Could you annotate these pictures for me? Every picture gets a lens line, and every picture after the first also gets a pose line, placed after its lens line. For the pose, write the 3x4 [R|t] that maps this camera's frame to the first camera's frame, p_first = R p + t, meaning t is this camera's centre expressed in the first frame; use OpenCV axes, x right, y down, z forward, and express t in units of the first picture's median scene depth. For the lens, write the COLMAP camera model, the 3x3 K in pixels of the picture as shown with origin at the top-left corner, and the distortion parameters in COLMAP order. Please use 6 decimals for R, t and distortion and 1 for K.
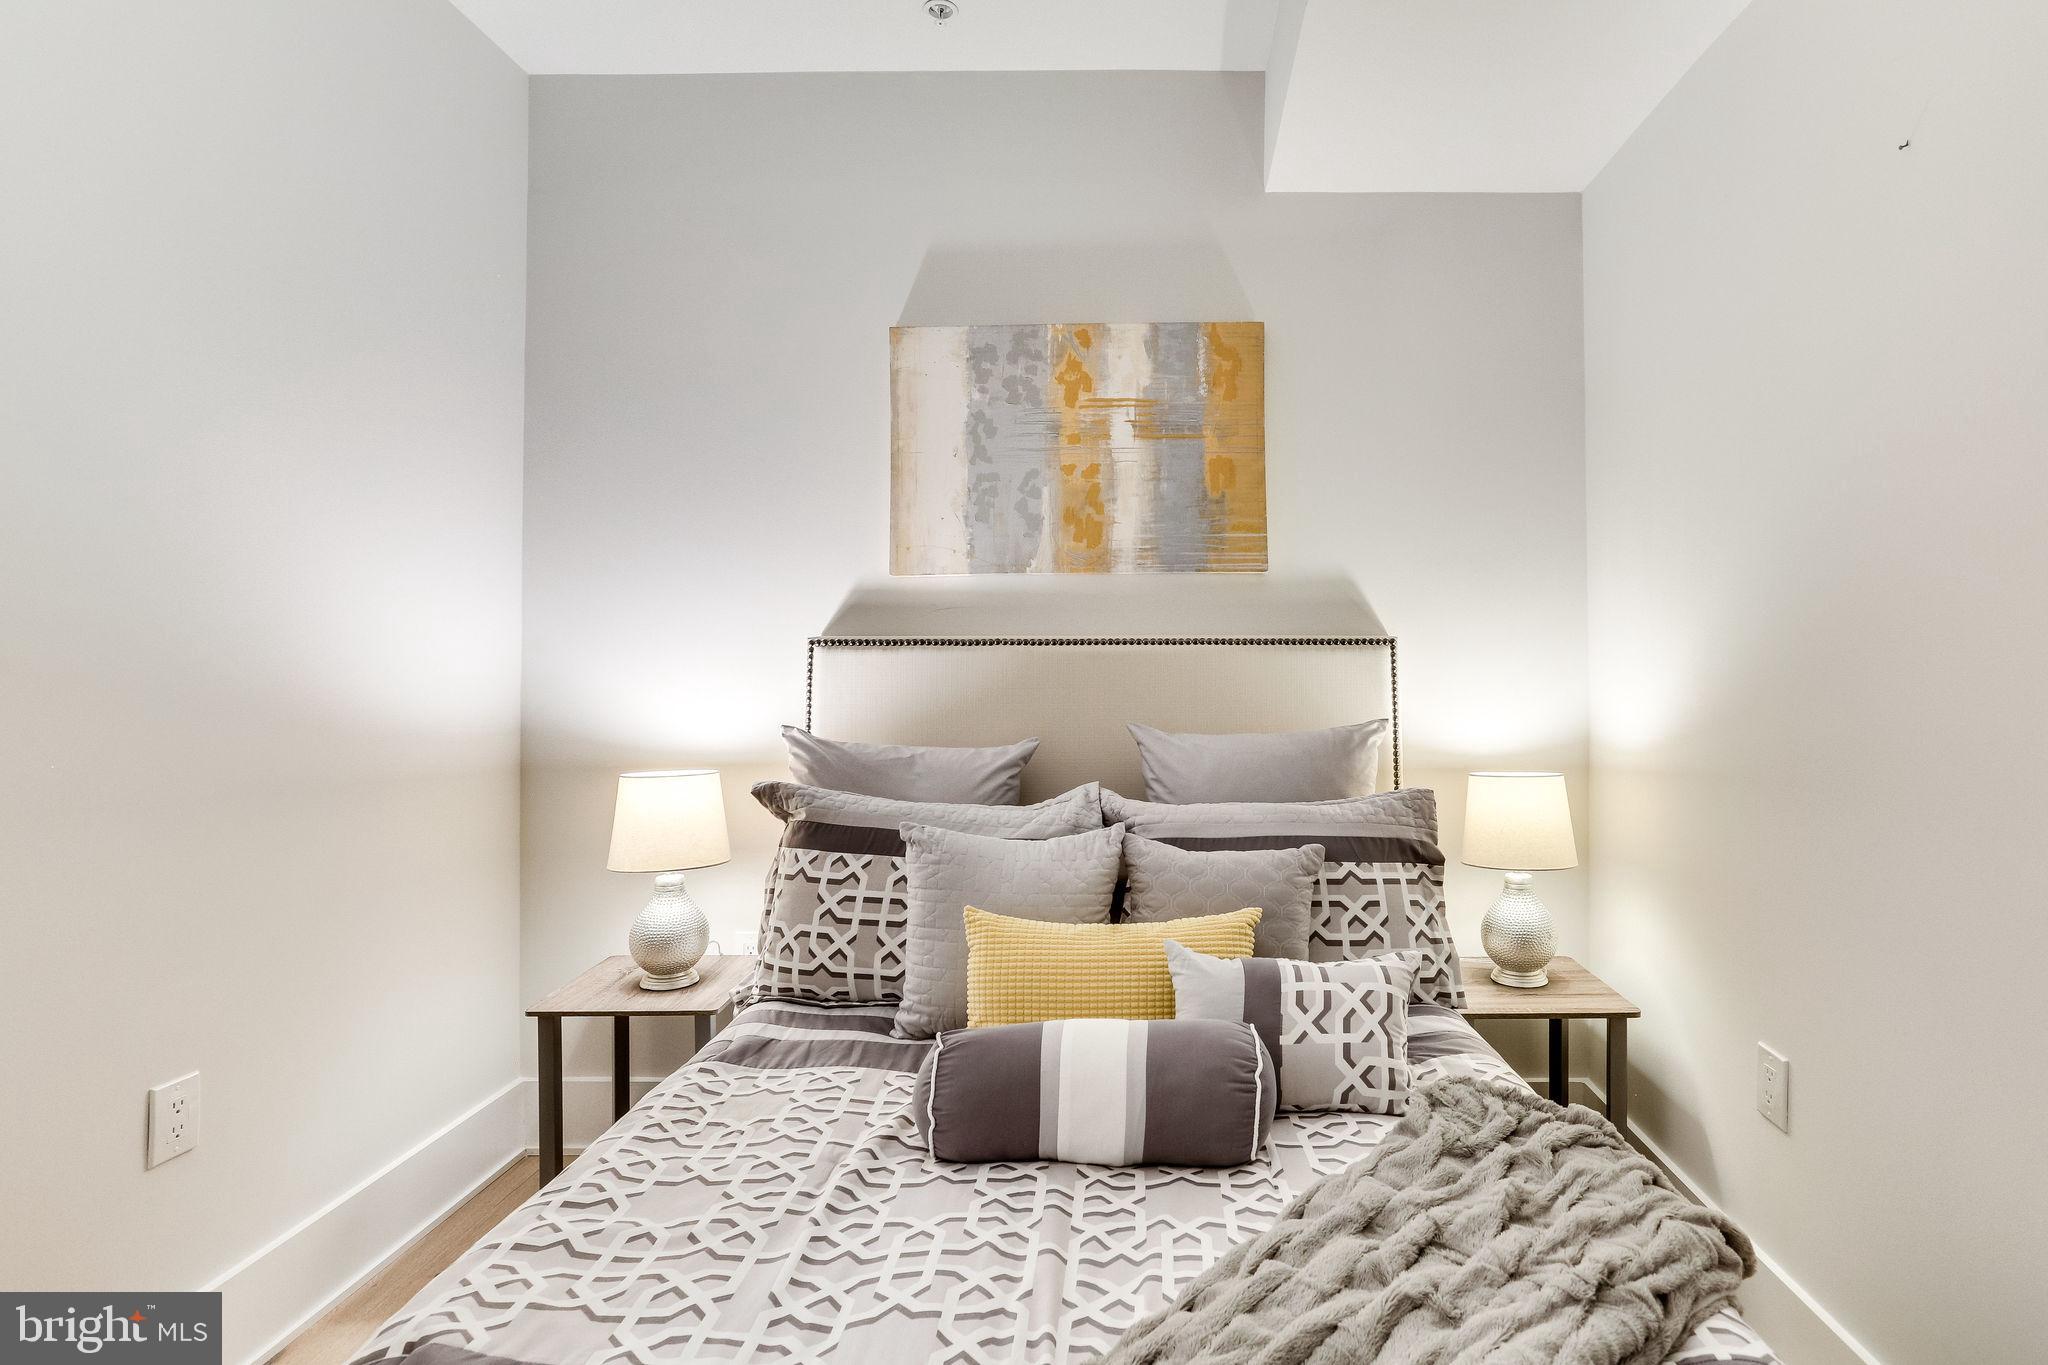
lens RADIAL K [[996.4, 0, 1010.0], [0, 996.4, 667.7], [0, 0, 1]] dist [-0.030550, 0.012222]
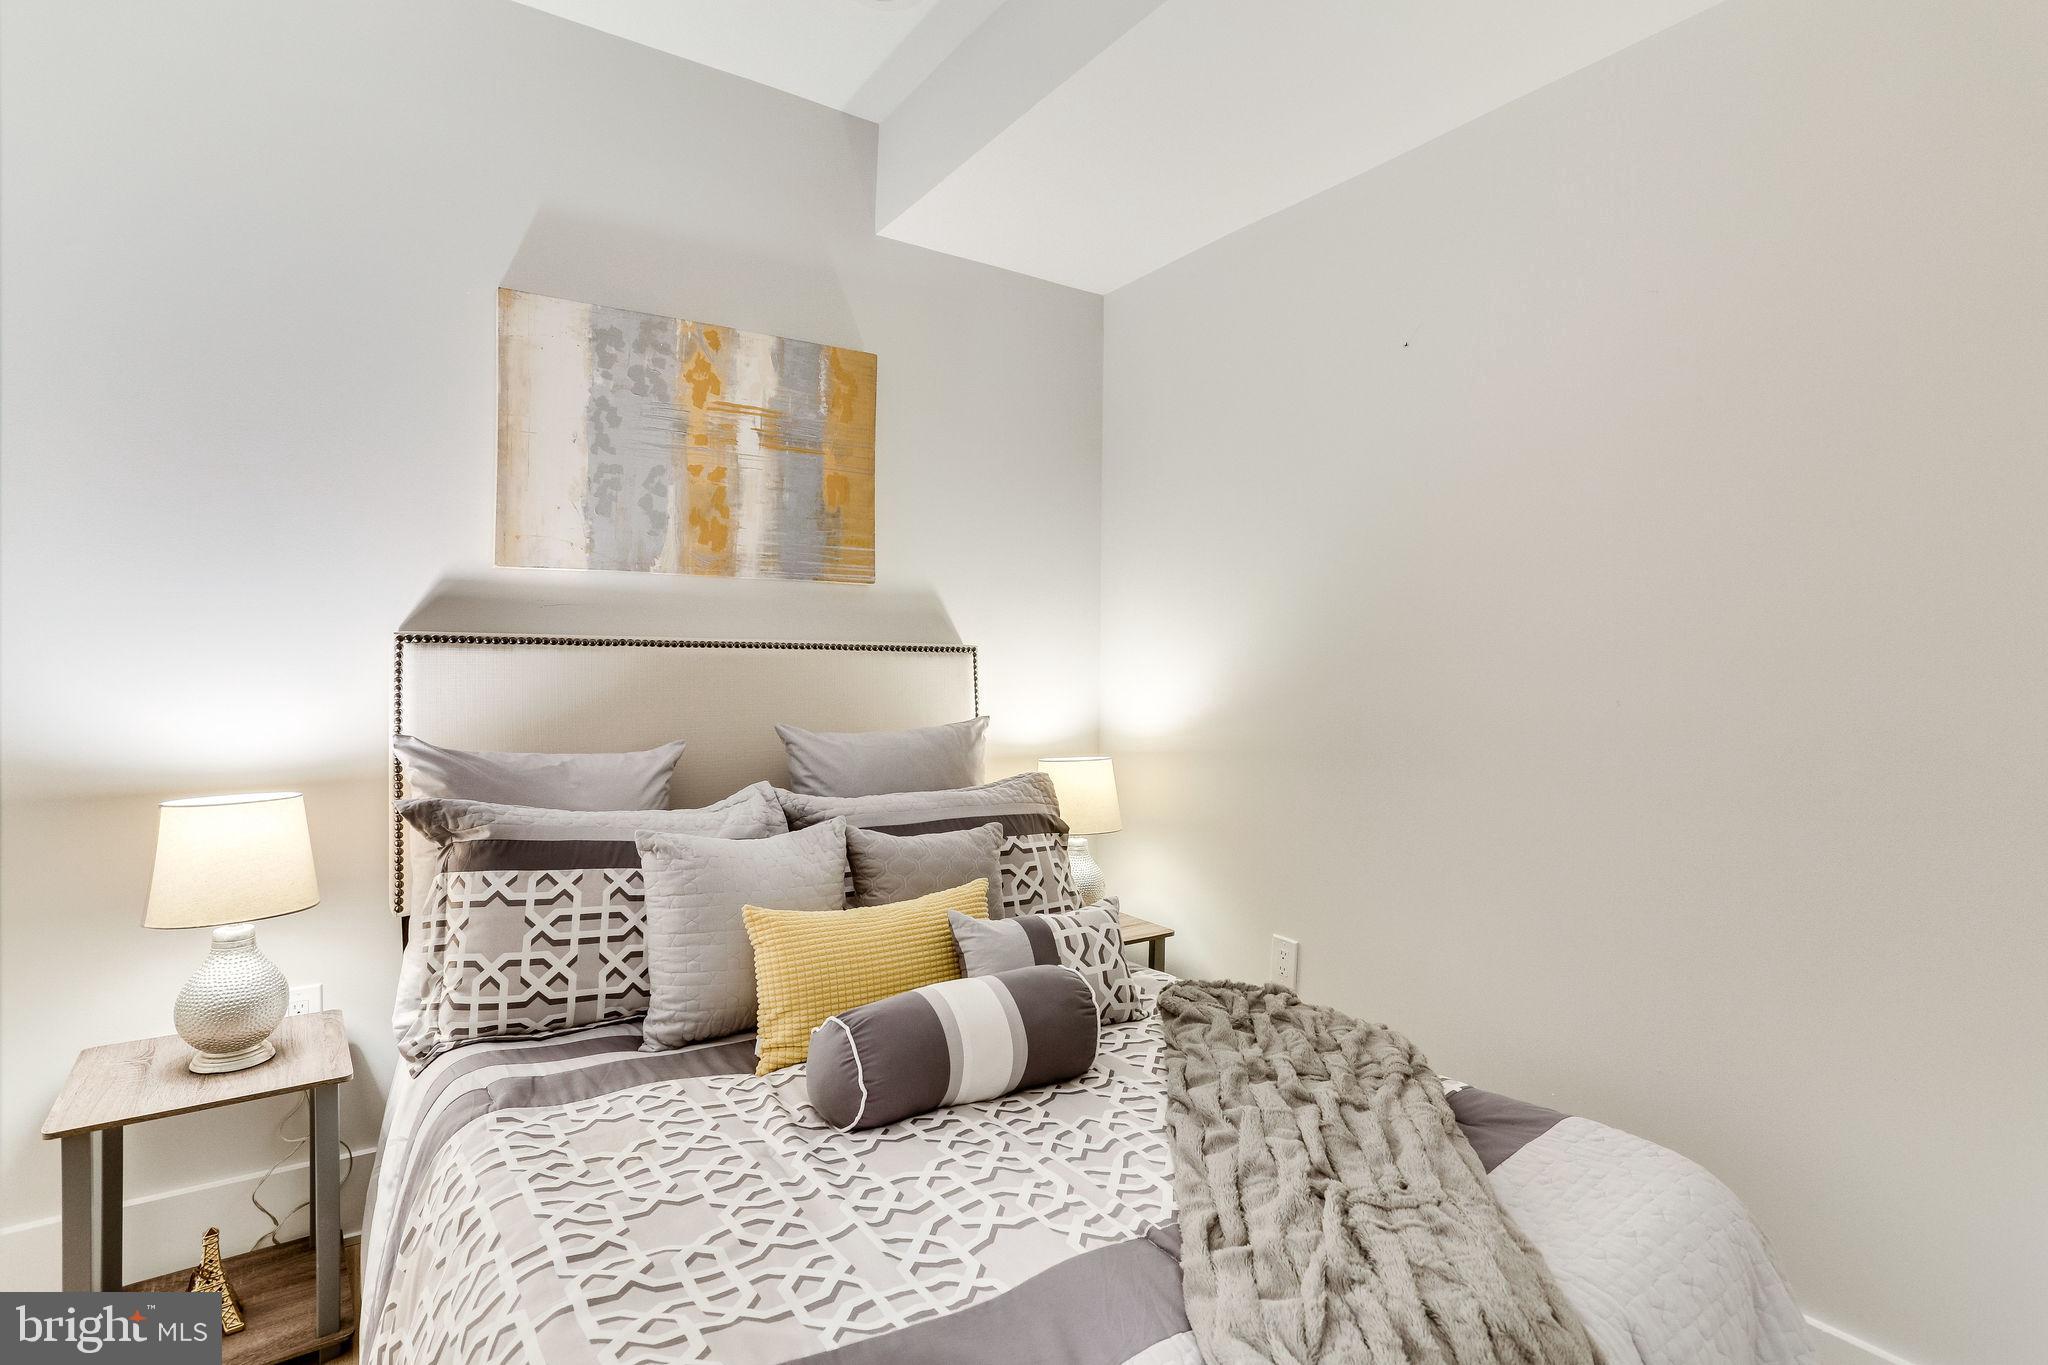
lens RADIAL K [[996.4, 0, 967.3], [0, 996.4, 688.1], [0, 0, 1]] dist [-0.030550, 0.012222]
pose [[0.841787, -0.001731, 0.539807, -0.329401], [-0.008309, 0.999835, 0.016163, -0.000163], [-0.539746, -0.018091, 0.841634, 0.023714]]
